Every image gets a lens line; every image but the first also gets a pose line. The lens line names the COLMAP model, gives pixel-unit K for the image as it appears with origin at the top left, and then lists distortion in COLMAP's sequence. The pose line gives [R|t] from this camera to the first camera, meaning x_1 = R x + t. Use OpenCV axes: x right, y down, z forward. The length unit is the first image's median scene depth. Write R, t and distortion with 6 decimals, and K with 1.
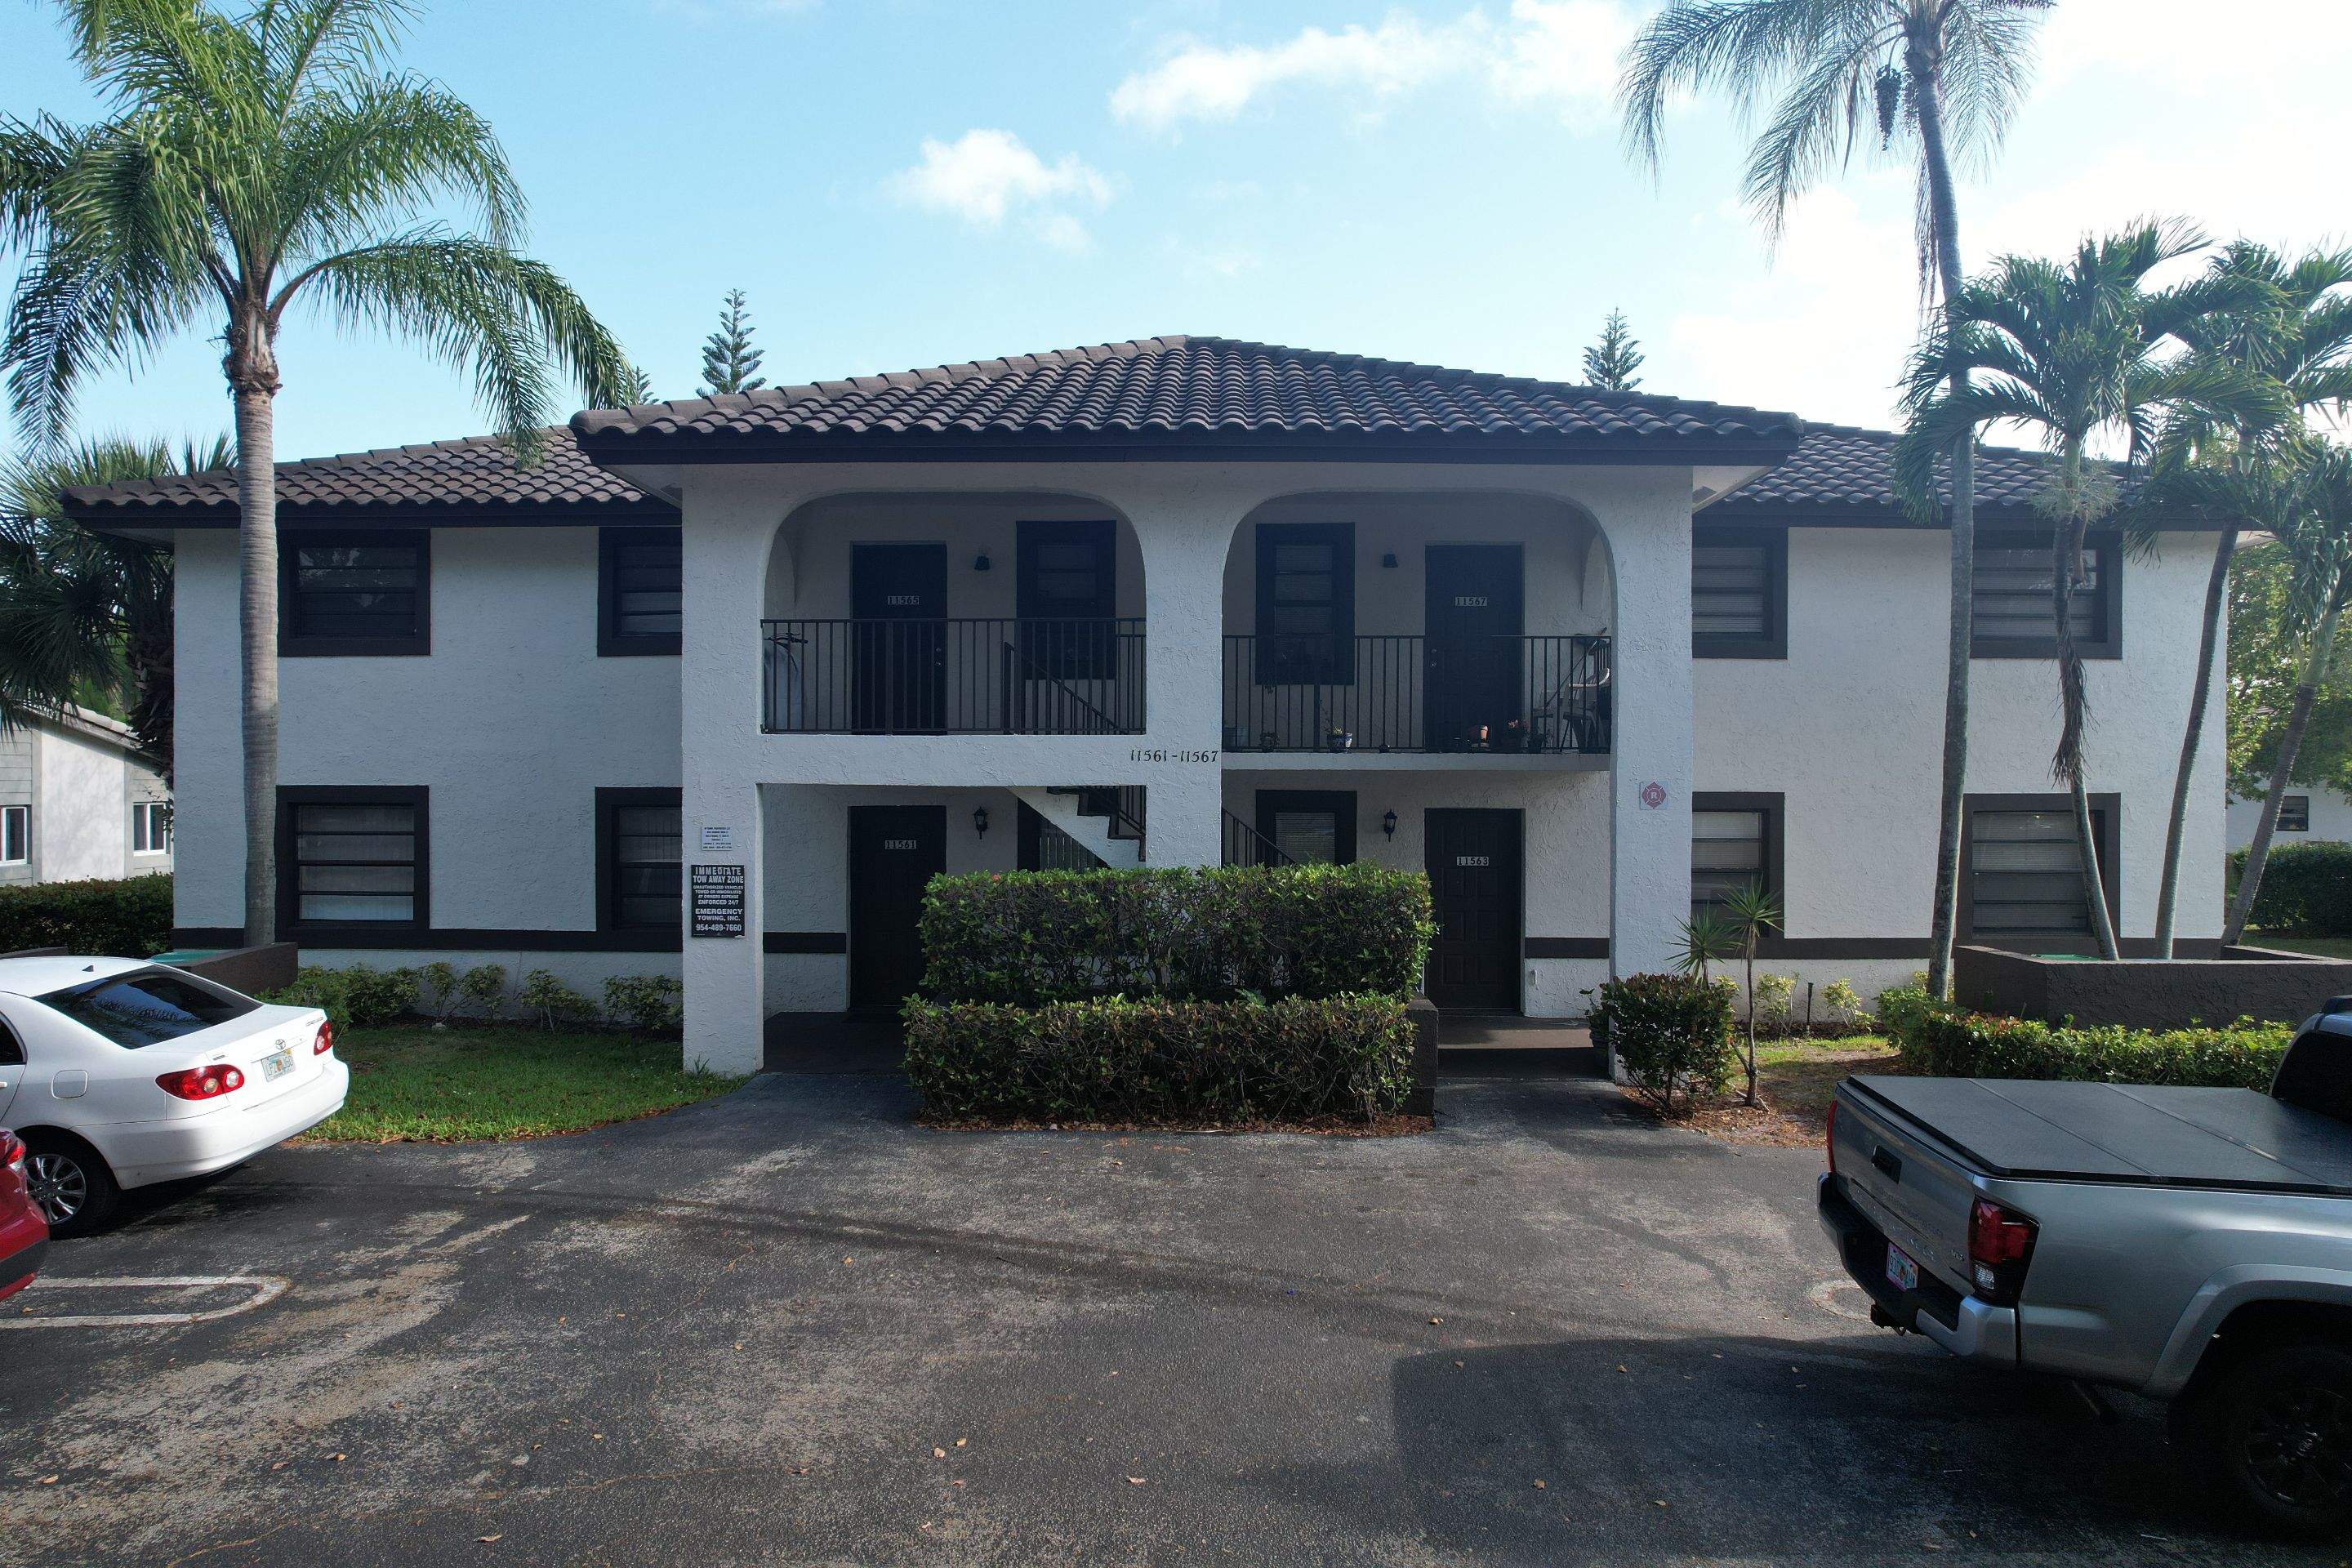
lens RADIAL K [[1541.8, 0, 1183.3], [0, 1541.8, 781.1], [0, 0, 1]] dist [-0.049955, 0.040663]
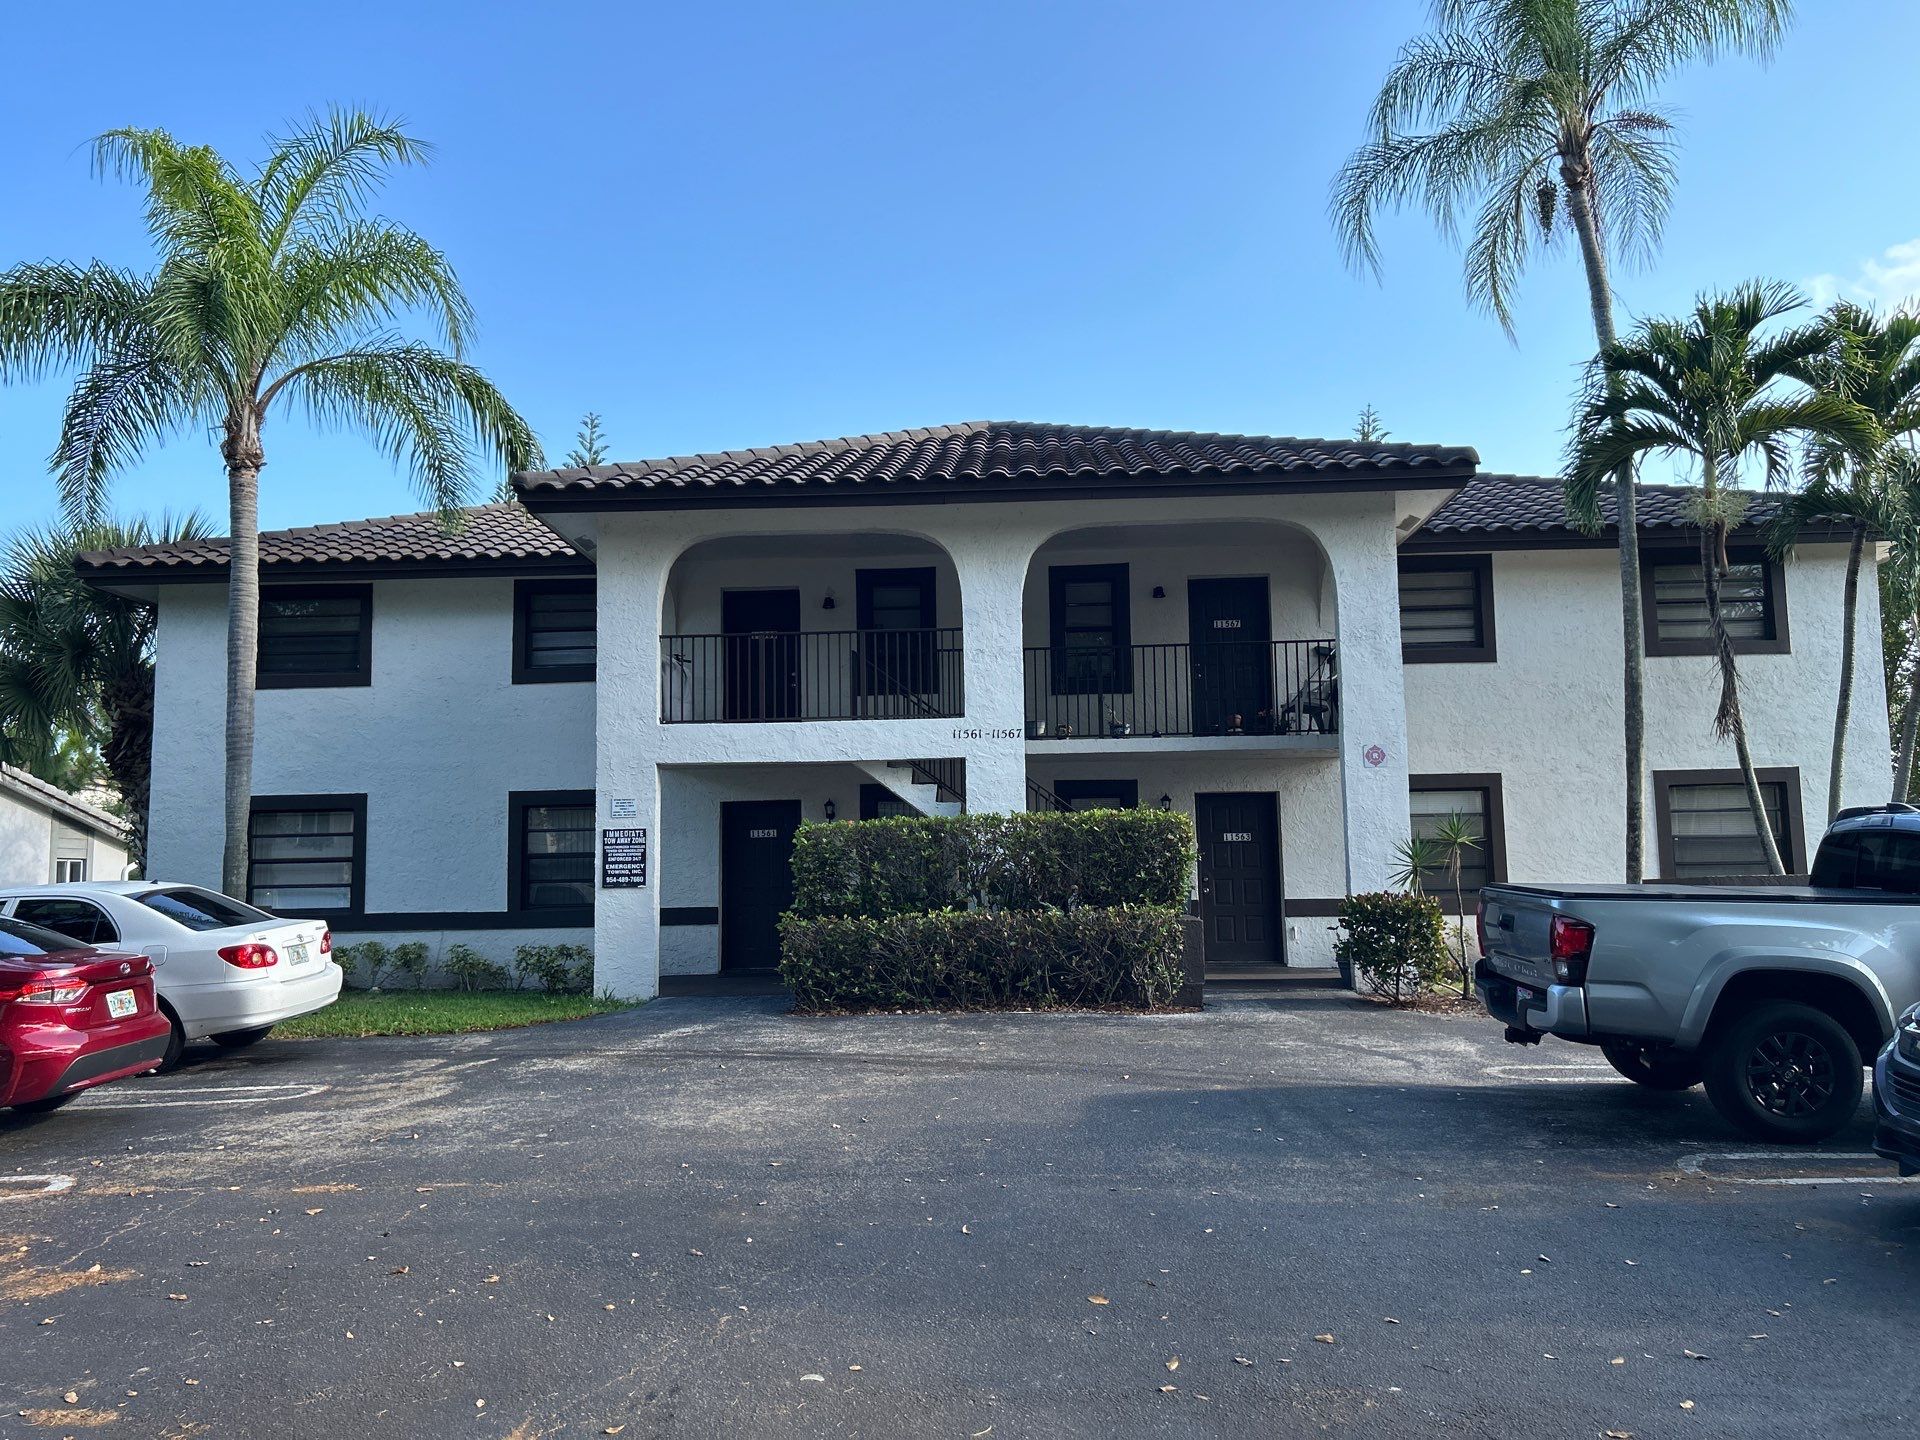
lens RADIAL K [[1494.3, 0, 953.8], [0, 1494.3, 722.0], [0, 0, 1]] dist [0.079866, -0.061617]
pose [[0.999475, -0.022462, -0.023335, -0.004479], [0.019598, 0.993002, -0.116456, 0.110718], [0.025788, 0.115938, 0.992922, -0.206146]]
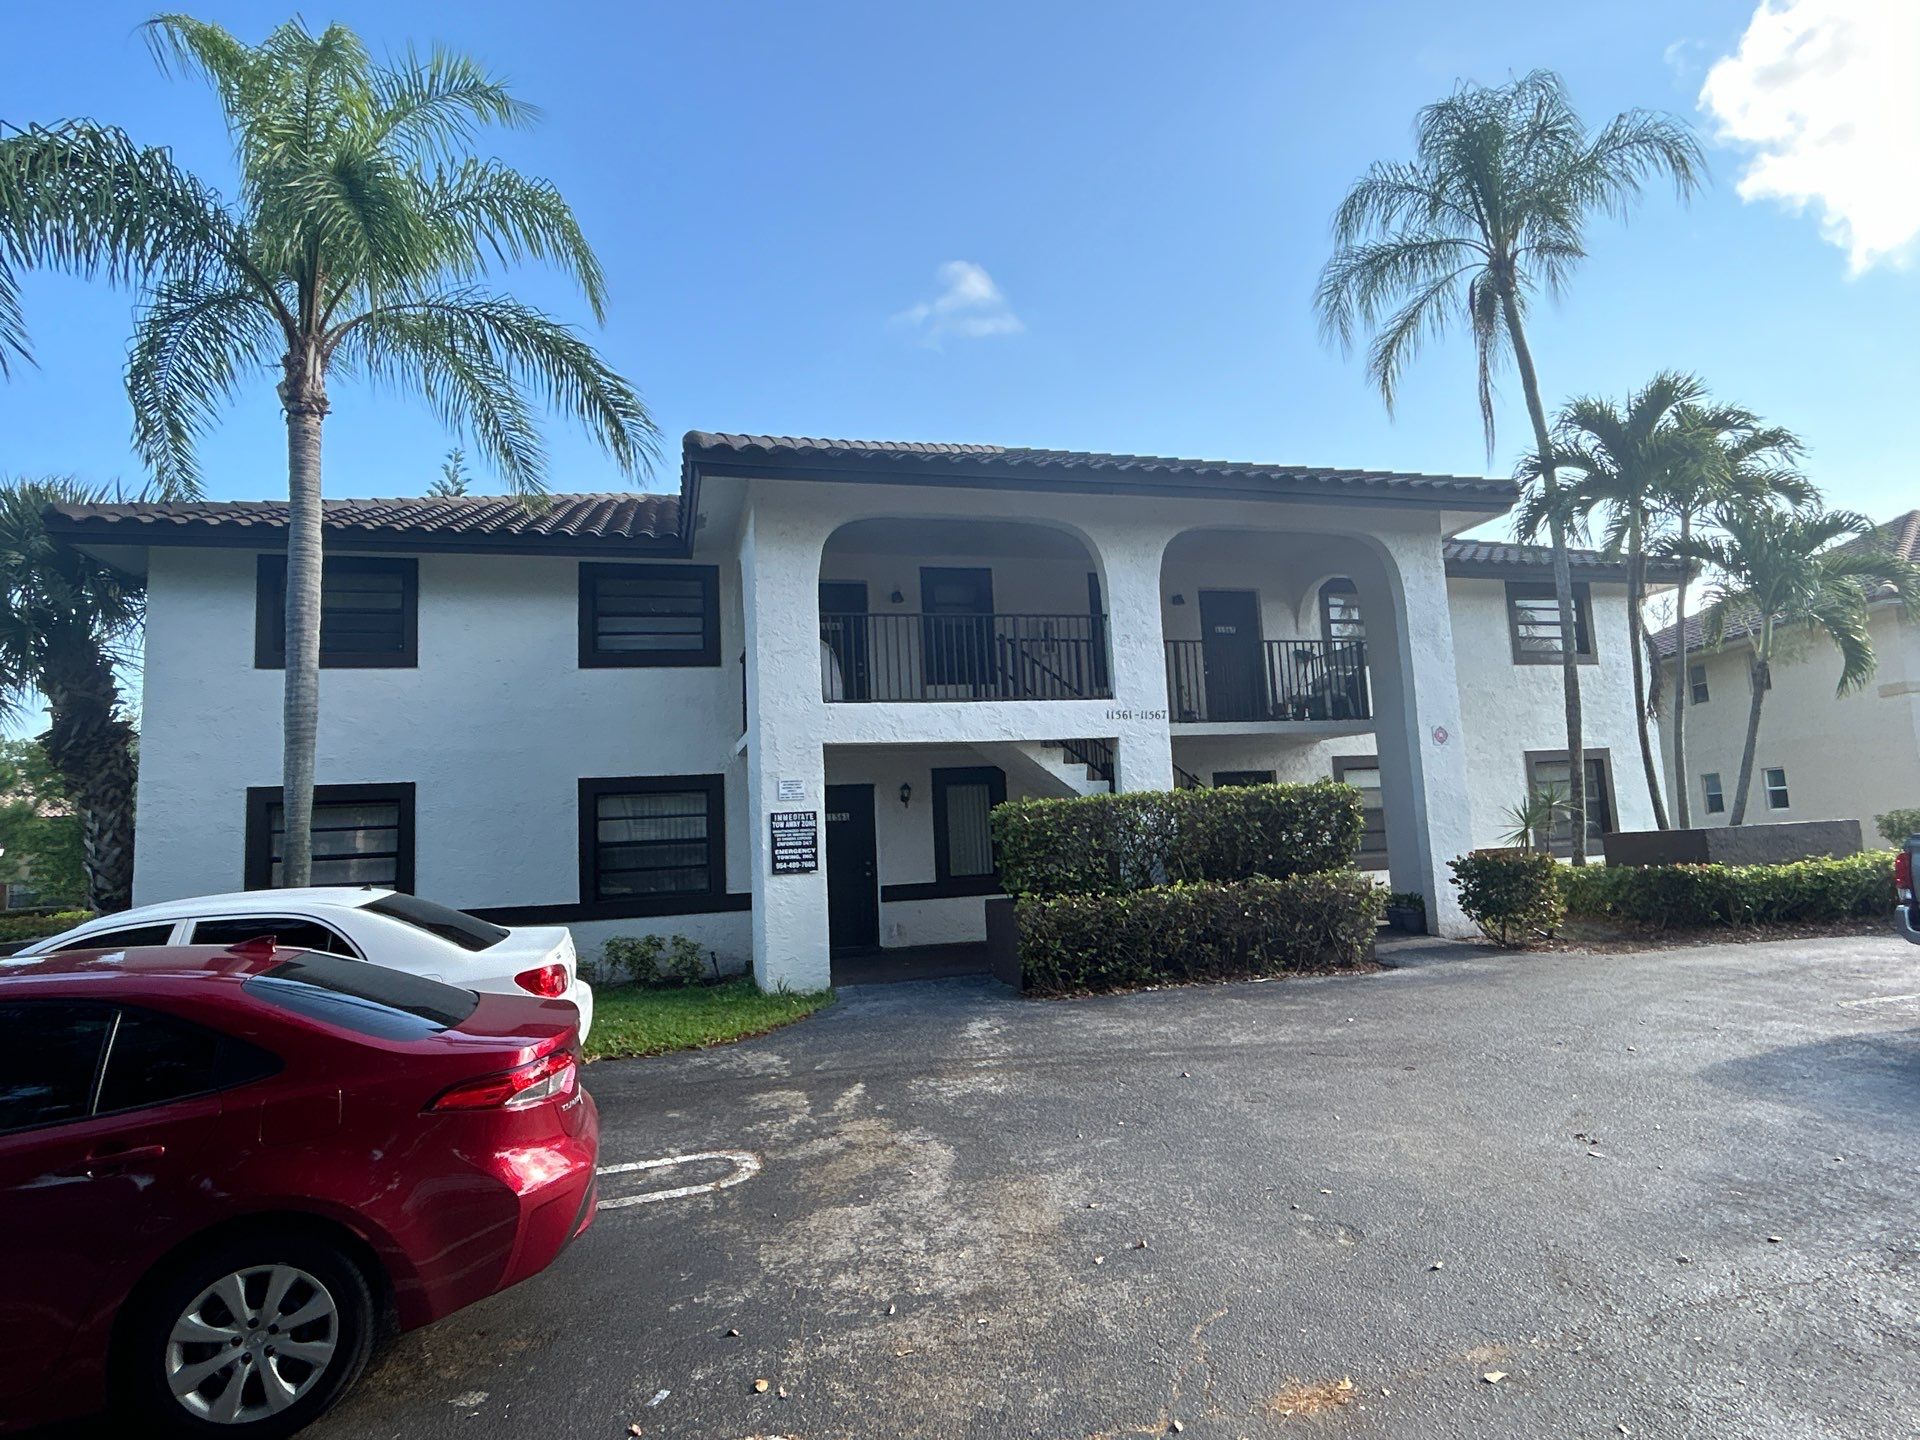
lens RADIAL K [[1073.0, 0, 967.1], [0, 1073.0, 713.0], [0, 0, 1]] dist [-0.001676, -0.000206]
pose [[0.953225, -0.015251, 0.301876, -0.406025], [0.056534, 0.990097, -0.128495, 0.089034], [-0.296927, 0.139551, 0.944648, 0.156311]]
